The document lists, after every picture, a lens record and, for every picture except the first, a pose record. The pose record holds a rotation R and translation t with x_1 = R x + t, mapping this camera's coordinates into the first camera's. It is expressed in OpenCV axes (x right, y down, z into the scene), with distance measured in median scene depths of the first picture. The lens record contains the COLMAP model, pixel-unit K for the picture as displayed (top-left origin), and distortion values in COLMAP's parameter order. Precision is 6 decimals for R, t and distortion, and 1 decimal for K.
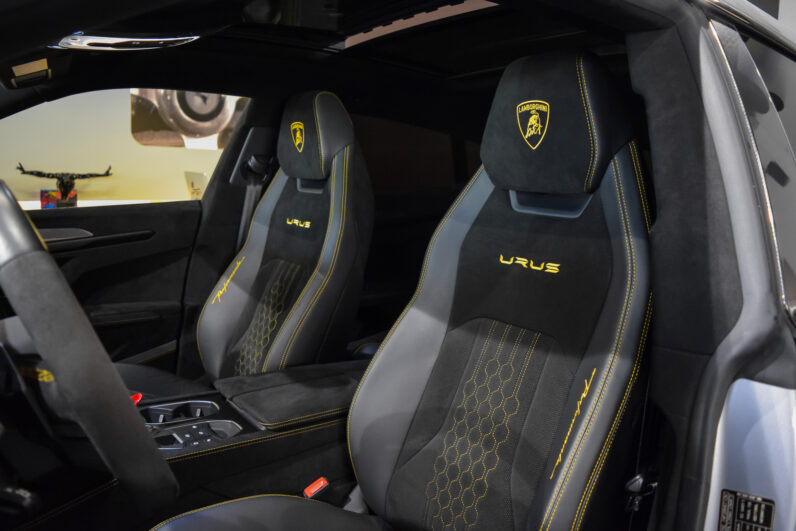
lens RADIAL K [[623.2, 0, 381.4], [0, 623.2, 264.8], [0, 0, 1]] dist [-0.086238, 0.015773]
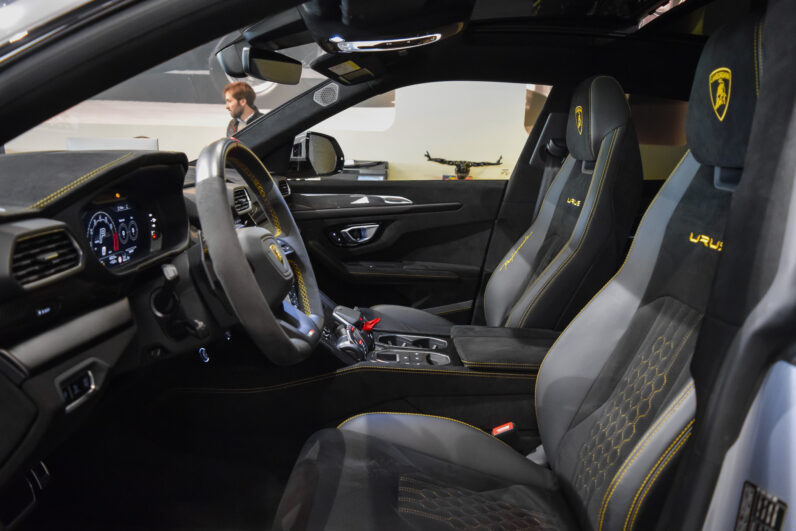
lens RADIAL K [[620.5, 0, 398.0], [0, 620.5, 265.5], [0, 0, 1]] dist [-0.088641, 0.010226]
pose [[0.799225, 0.109060, -0.591055, 0.268450], [-0.105610, 0.993581, 0.040528, 0.030214], [0.591681, 0.030031, 0.805613, -0.015027]]
